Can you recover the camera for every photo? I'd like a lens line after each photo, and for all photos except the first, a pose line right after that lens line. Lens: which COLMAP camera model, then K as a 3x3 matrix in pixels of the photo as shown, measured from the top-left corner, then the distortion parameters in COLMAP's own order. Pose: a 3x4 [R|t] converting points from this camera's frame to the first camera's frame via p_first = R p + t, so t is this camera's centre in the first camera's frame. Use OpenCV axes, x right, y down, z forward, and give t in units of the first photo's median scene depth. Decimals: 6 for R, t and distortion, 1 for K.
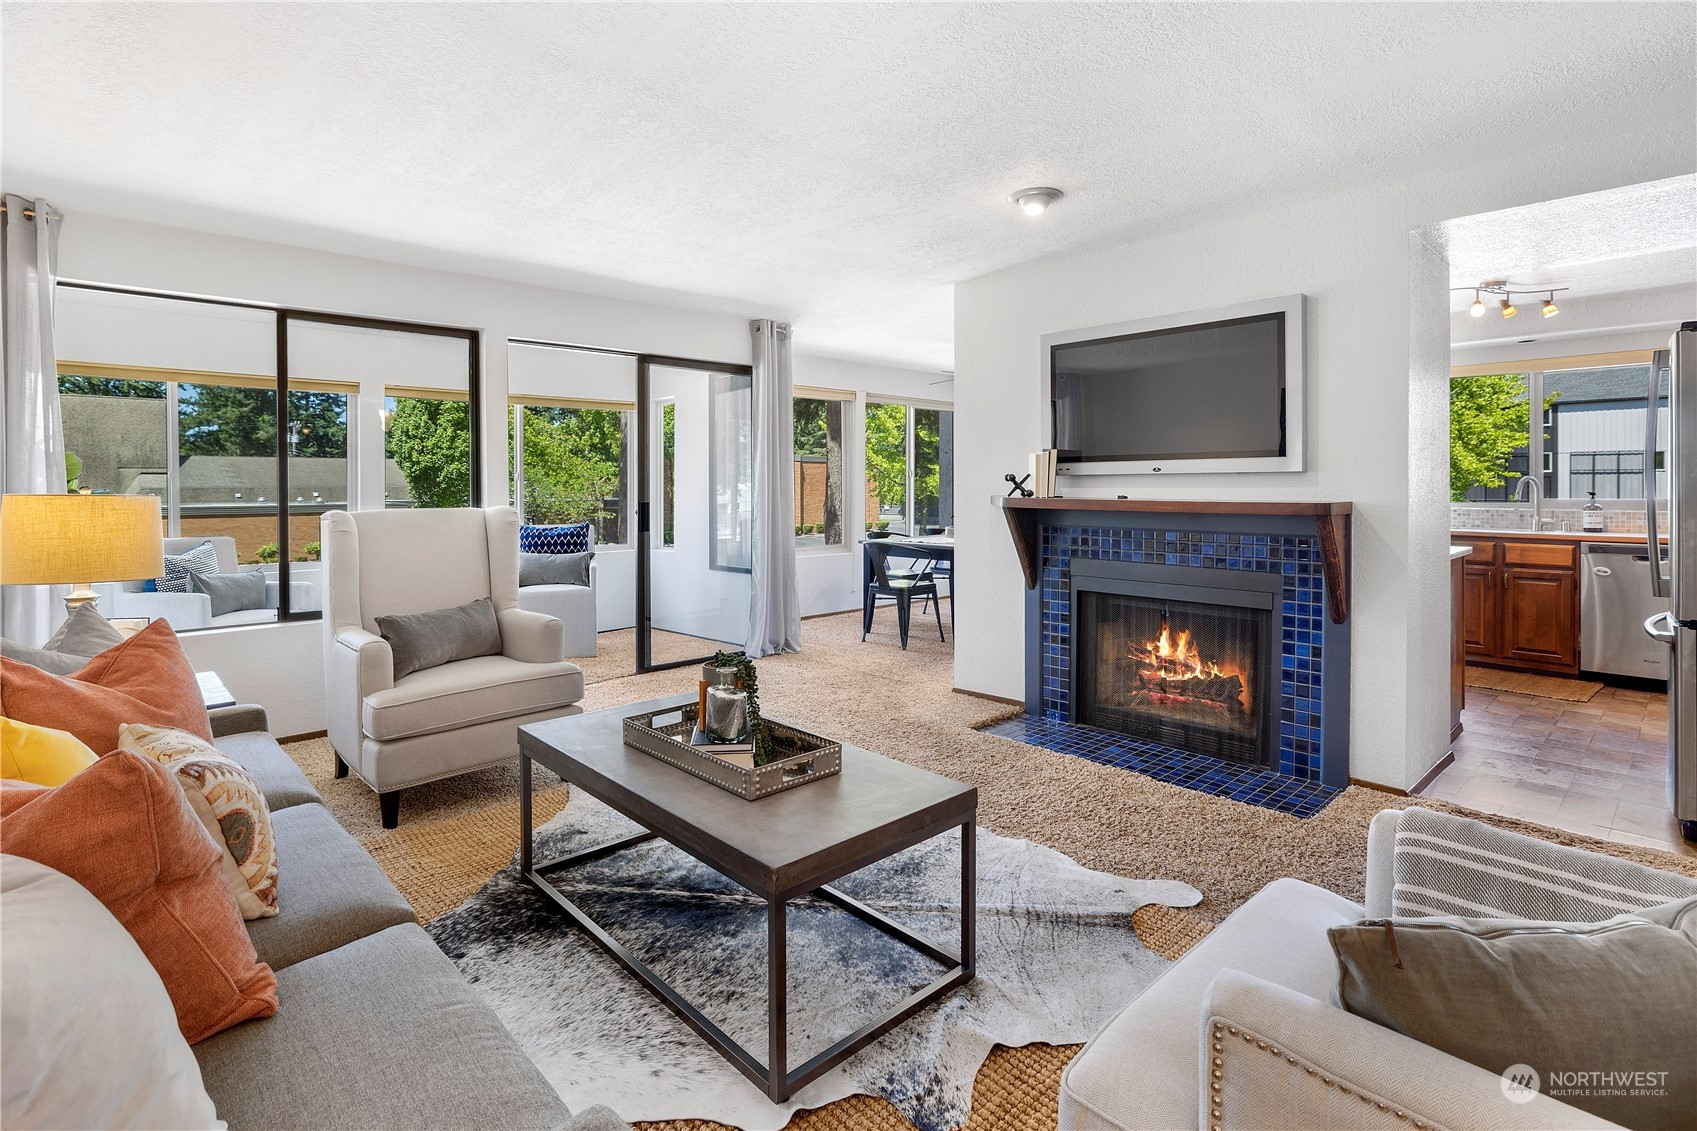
lens RADIAL K [[837.7, 0, 838.2], [0, 837.7, 487.4], [0, 0, 1]] dist [-0.009077, 0.000900]
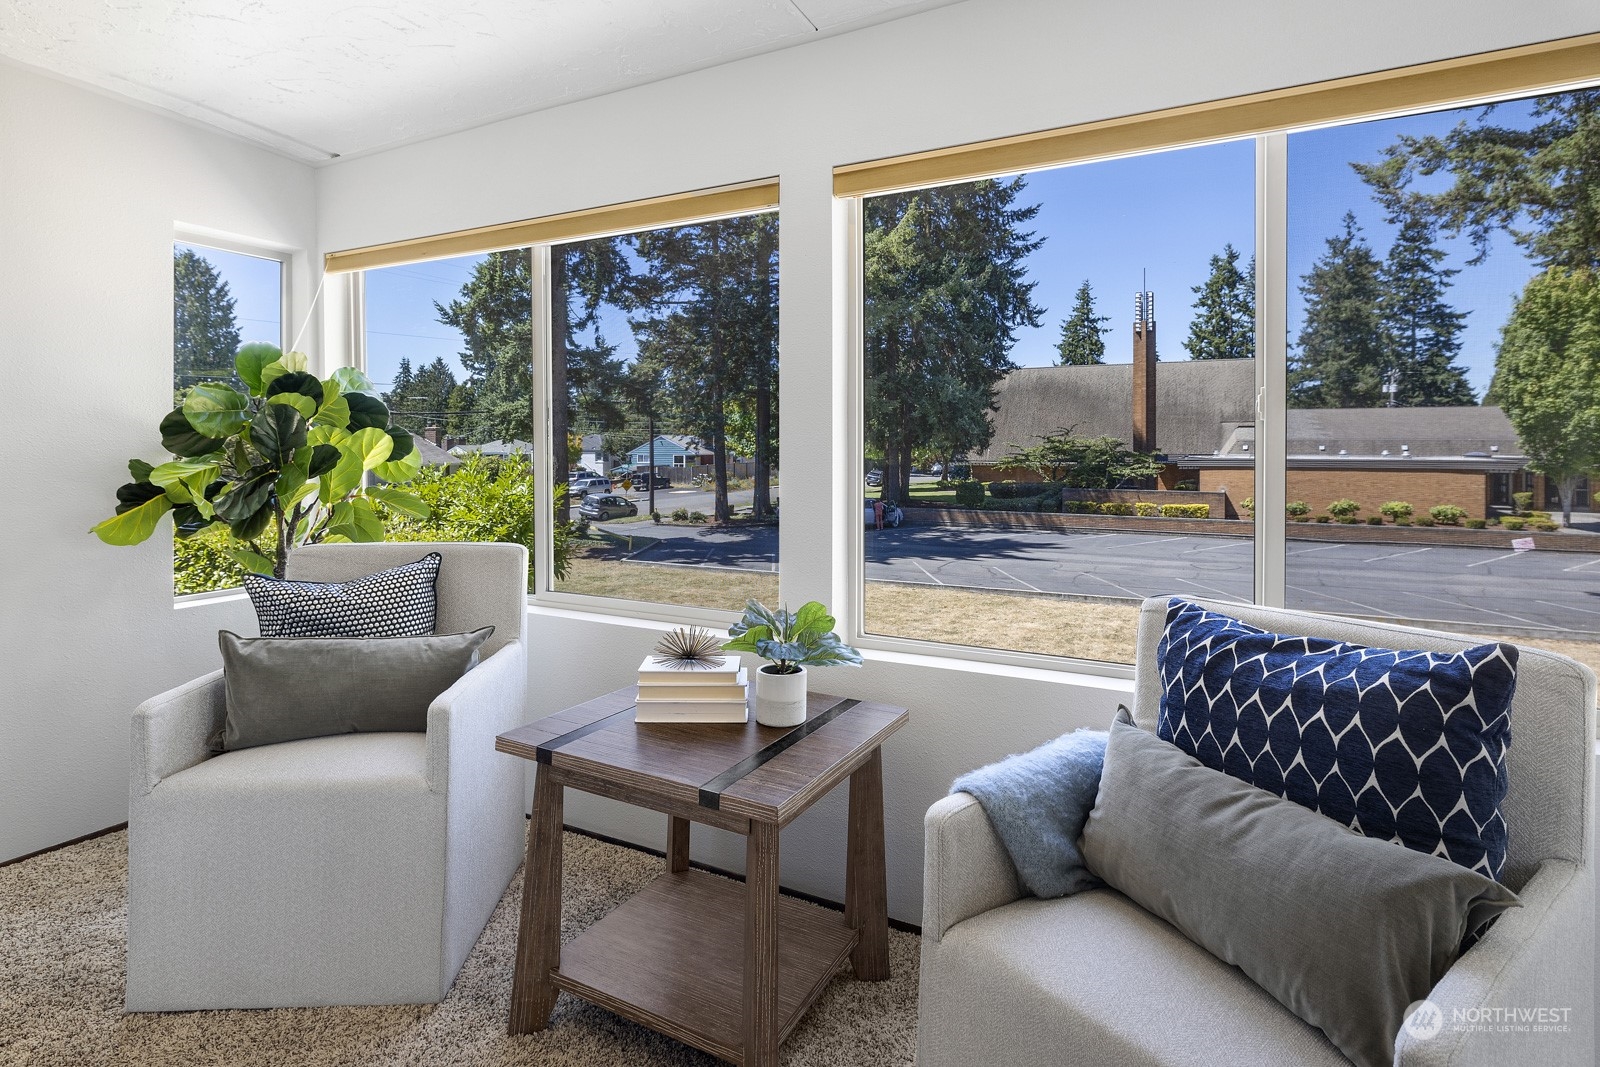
lens RADIAL K [[789.8, 0, 808.9], [0, 789.8, 441.5], [0, 0, 1]] dist [-0.009077, 0.000900]
pose [[0.320822, 0.006104, -0.947120, -0.220050], [-0.003749, 0.999980, 0.005175, -0.003311], [0.947132, 0.001890, 0.320838, 0.973831]]
